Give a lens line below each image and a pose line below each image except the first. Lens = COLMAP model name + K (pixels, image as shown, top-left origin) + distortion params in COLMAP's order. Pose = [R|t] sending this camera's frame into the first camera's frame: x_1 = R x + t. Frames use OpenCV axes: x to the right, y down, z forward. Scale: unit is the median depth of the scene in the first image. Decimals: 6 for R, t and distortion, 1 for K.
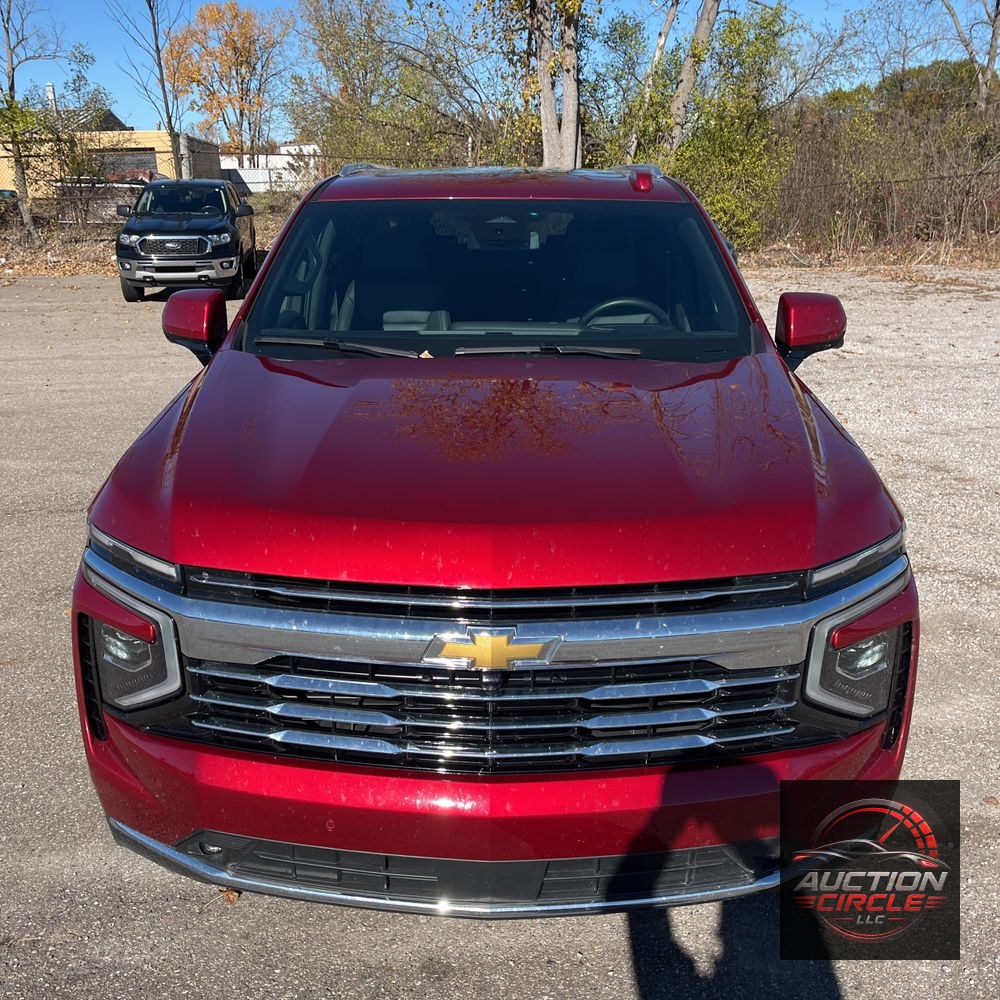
lens RADIAL K [[990.5, 0, 497.6], [0, 990.5, 505.5], [0, 0, 1]] dist [0.039634, -0.039566]
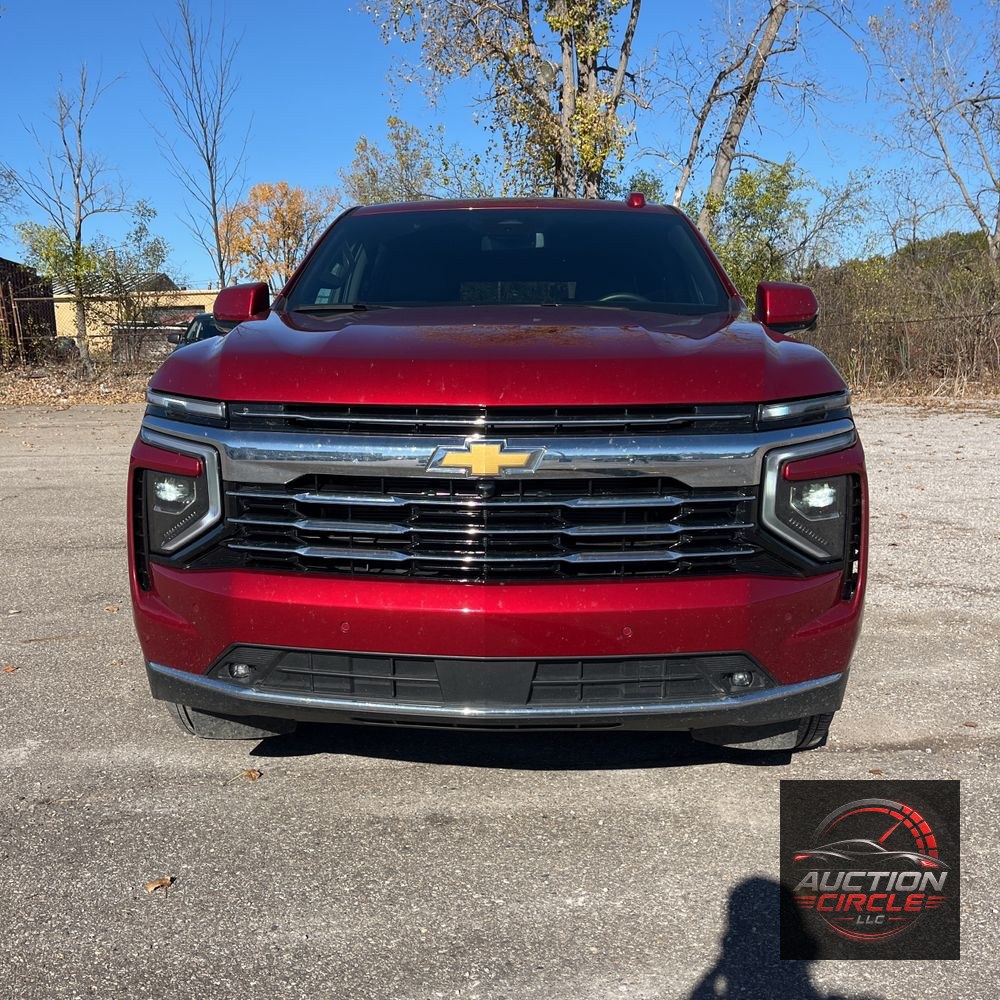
lens RADIAL K [[988.4, 0, 500.0], [0, 988.4, 500.0], [0, 0, 1]] dist [0.030861, -0.017752]
pose [[0.999598, 0.001517, -0.028308, 0.024952], [-0.005877, 0.987963, -0.154577, 0.212002], [0.027732, 0.154681, 0.987575, -0.083140]]
